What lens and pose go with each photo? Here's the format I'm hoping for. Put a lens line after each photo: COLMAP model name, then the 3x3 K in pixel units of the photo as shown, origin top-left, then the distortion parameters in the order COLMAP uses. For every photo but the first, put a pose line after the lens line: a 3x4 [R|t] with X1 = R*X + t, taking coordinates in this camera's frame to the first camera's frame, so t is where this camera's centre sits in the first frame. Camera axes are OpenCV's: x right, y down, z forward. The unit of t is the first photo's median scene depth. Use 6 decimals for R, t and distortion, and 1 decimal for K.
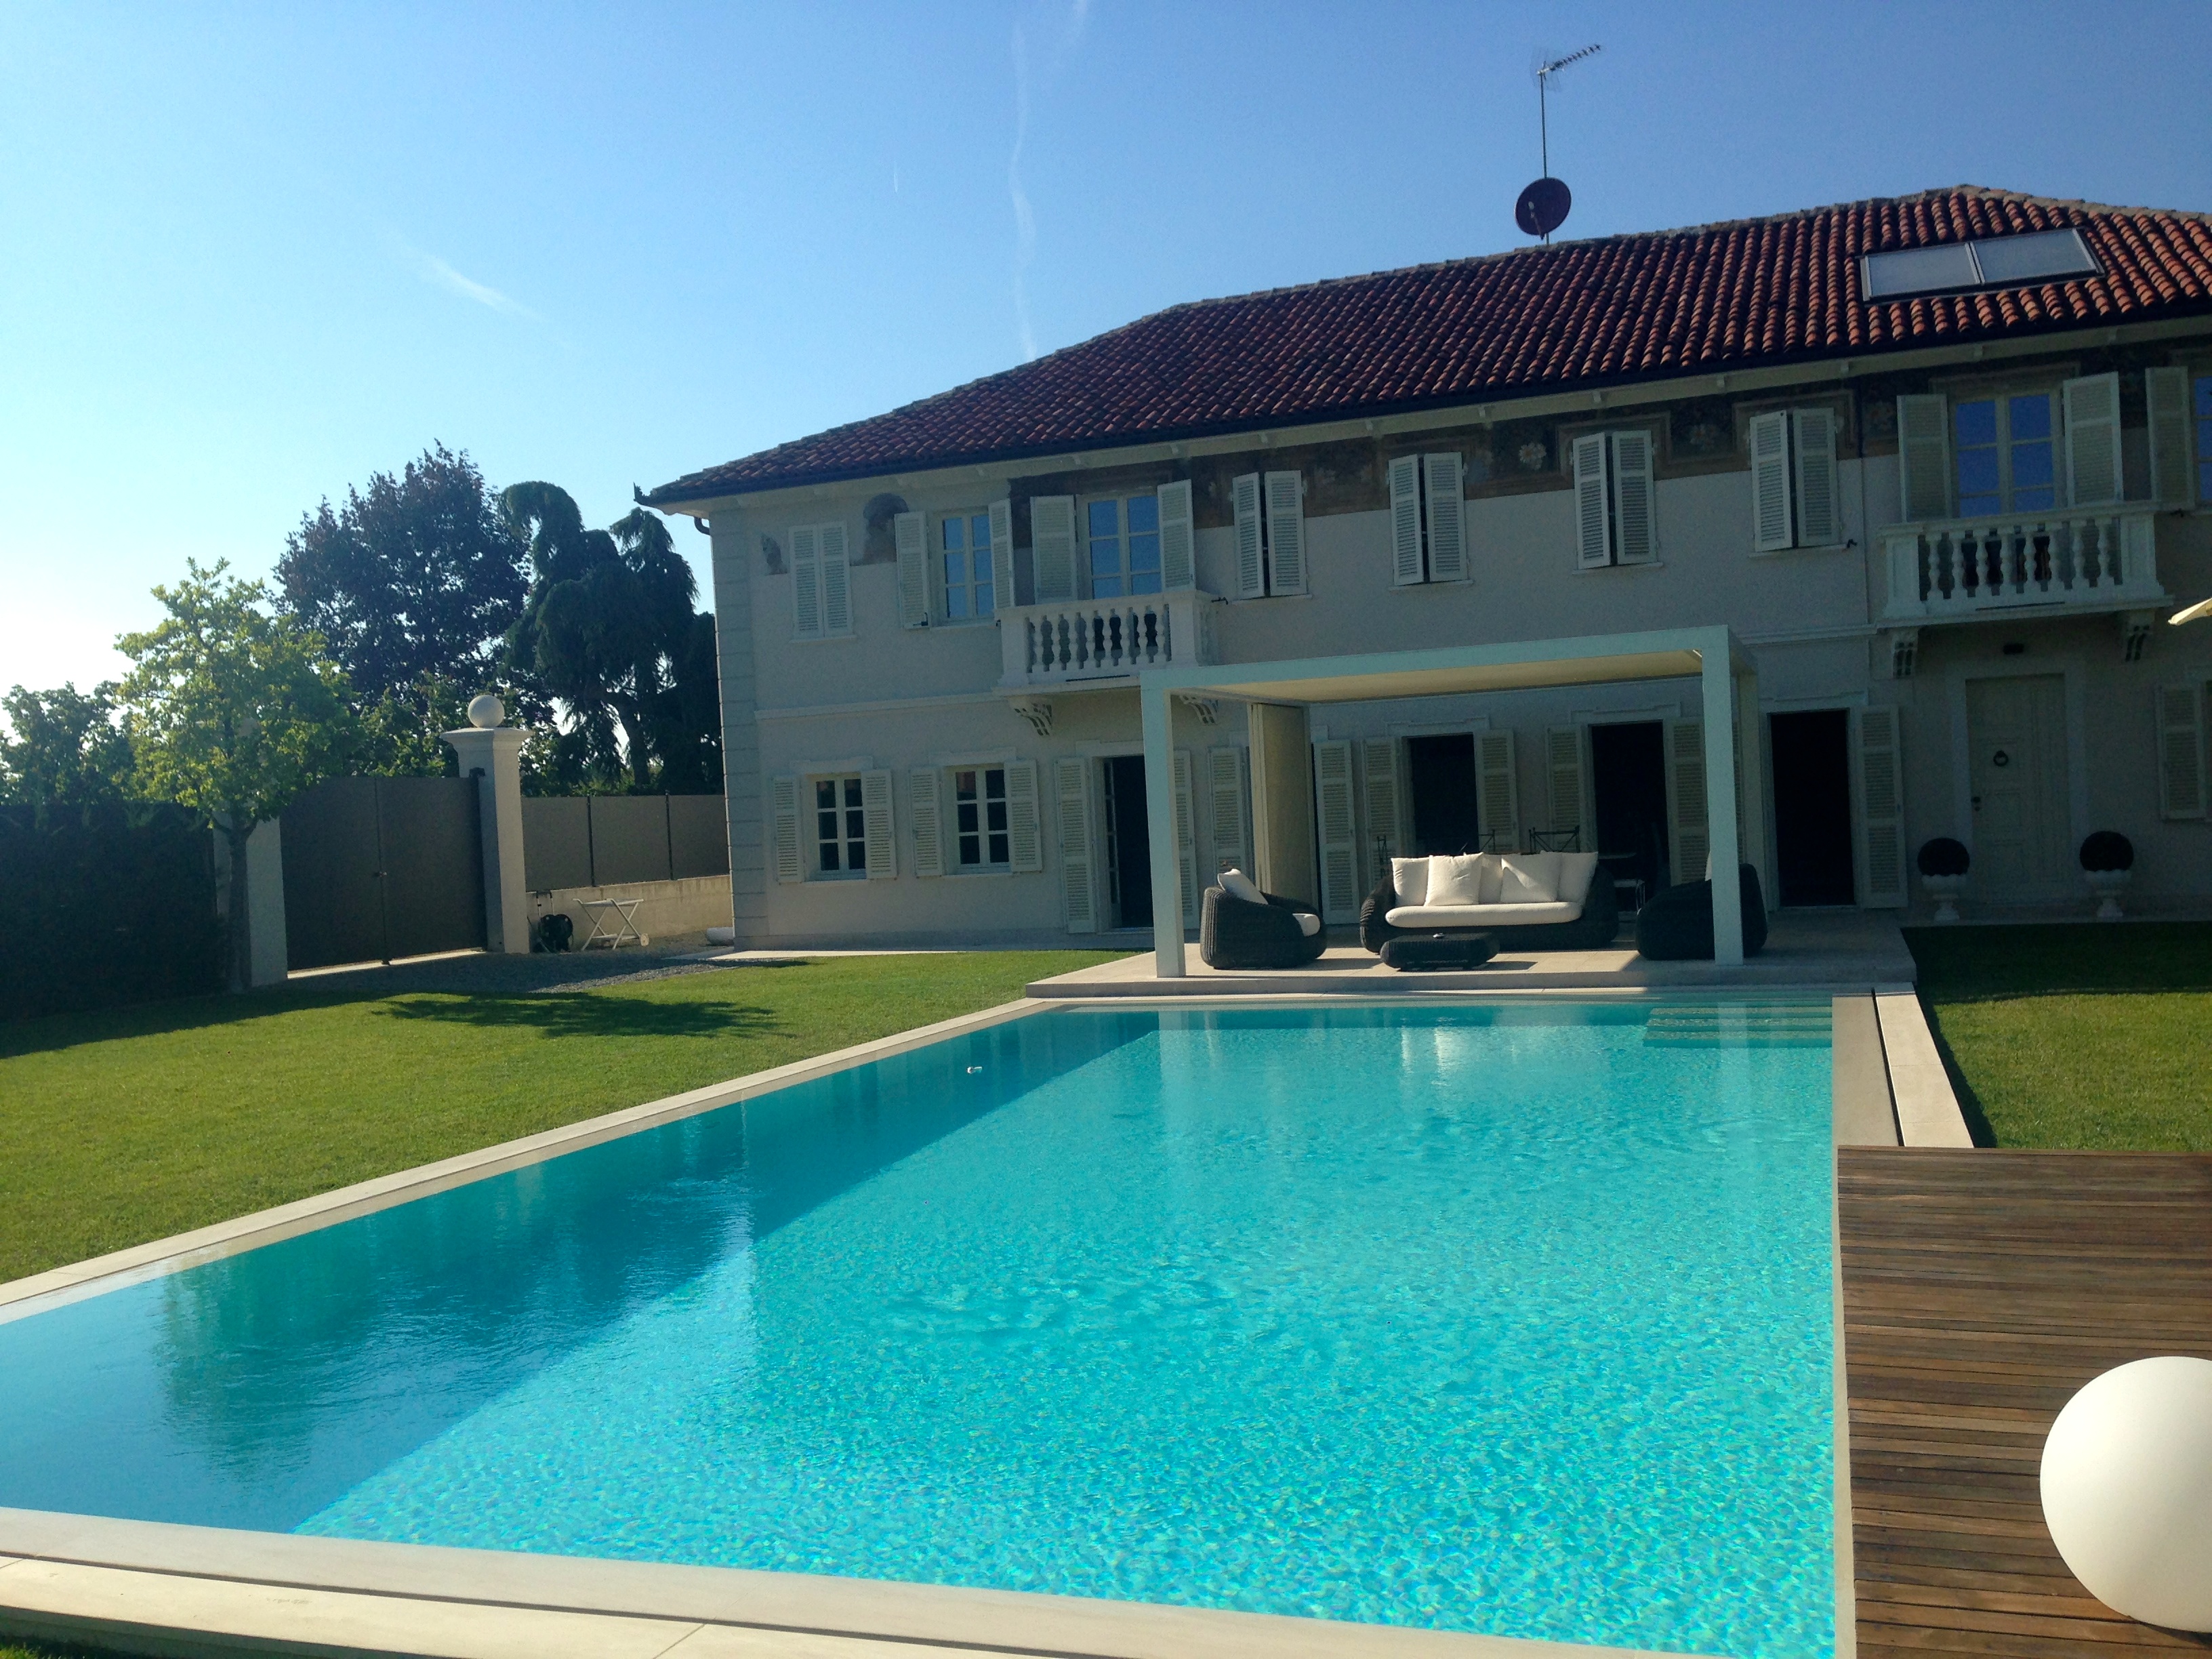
lens RADIAL K [[2061.1, 0, 1106.0], [0, 2061.1, 829.5], [0, 0, 1]] dist [0.013991, 0.009905]
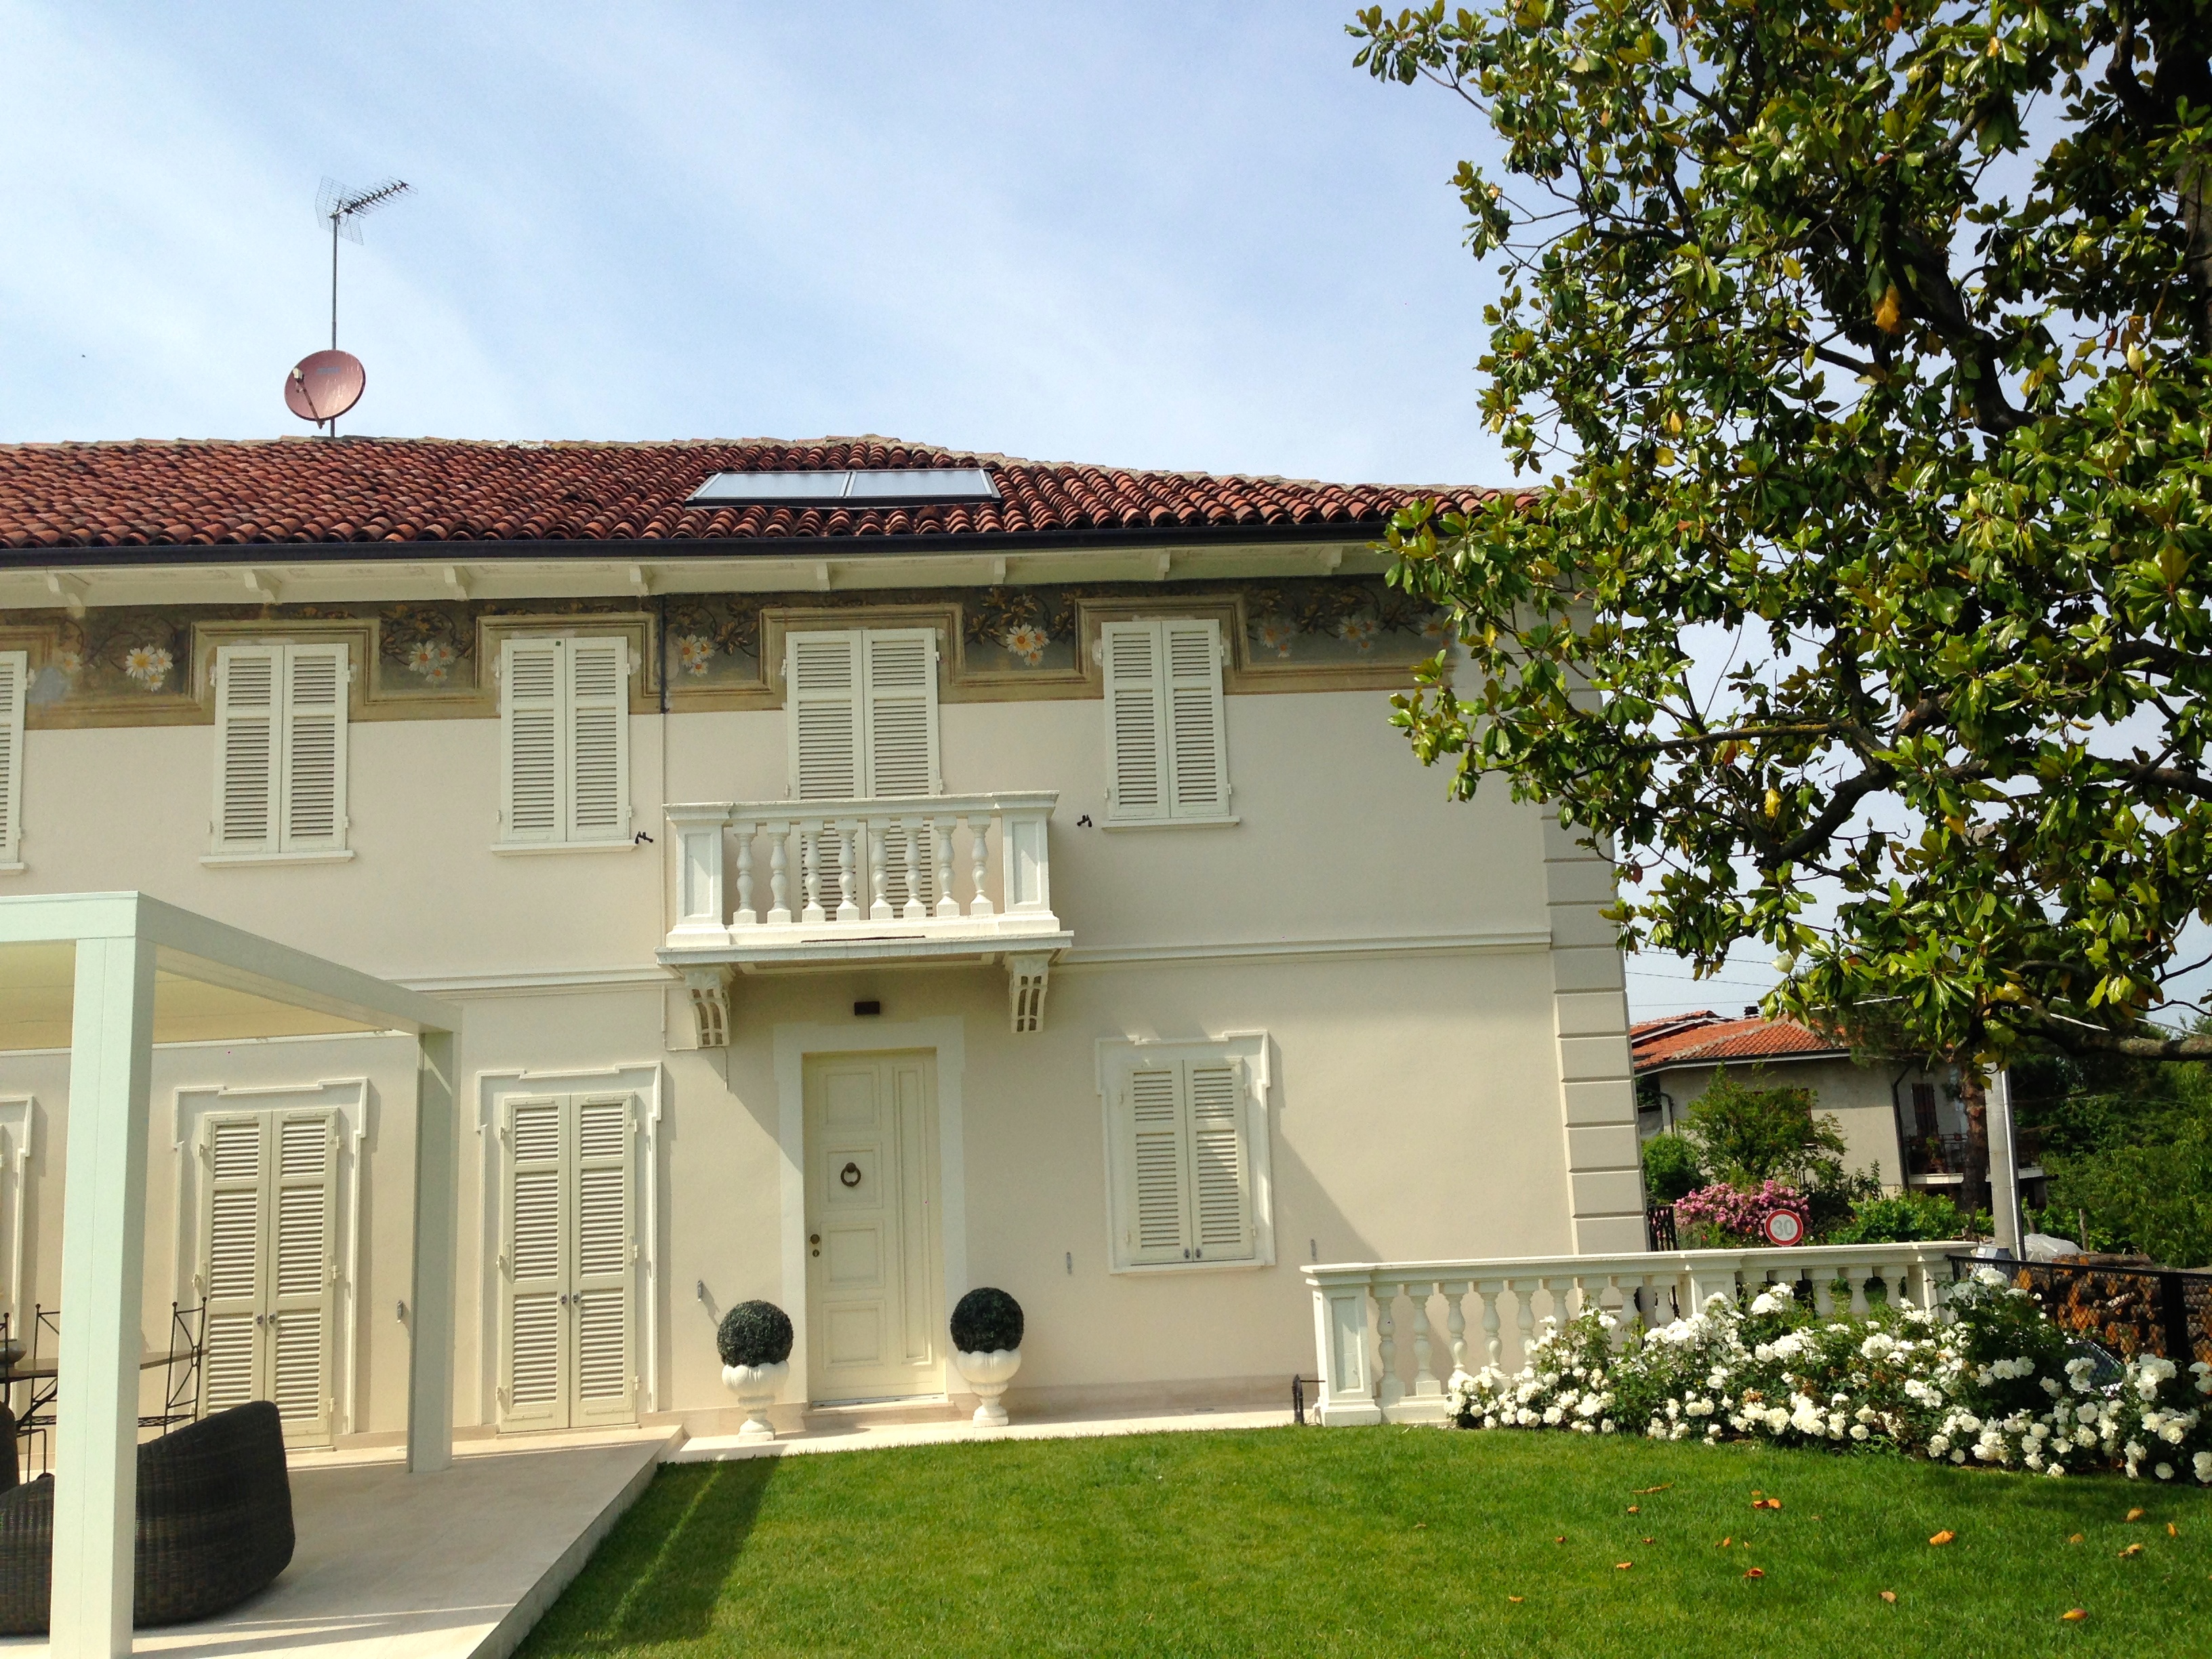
lens RADIAL K [[2061.1, 0, 1106.0], [0, 2061.1, 829.5], [0, 0, 1]] dist [0.013991, 0.009905]
pose [[0.906292, 0.077903, 0.415410, 0.218634], [0.003230, 0.981561, -0.191121, -0.015965], [-0.422640, 0.174553, 0.889330, 0.351787]]
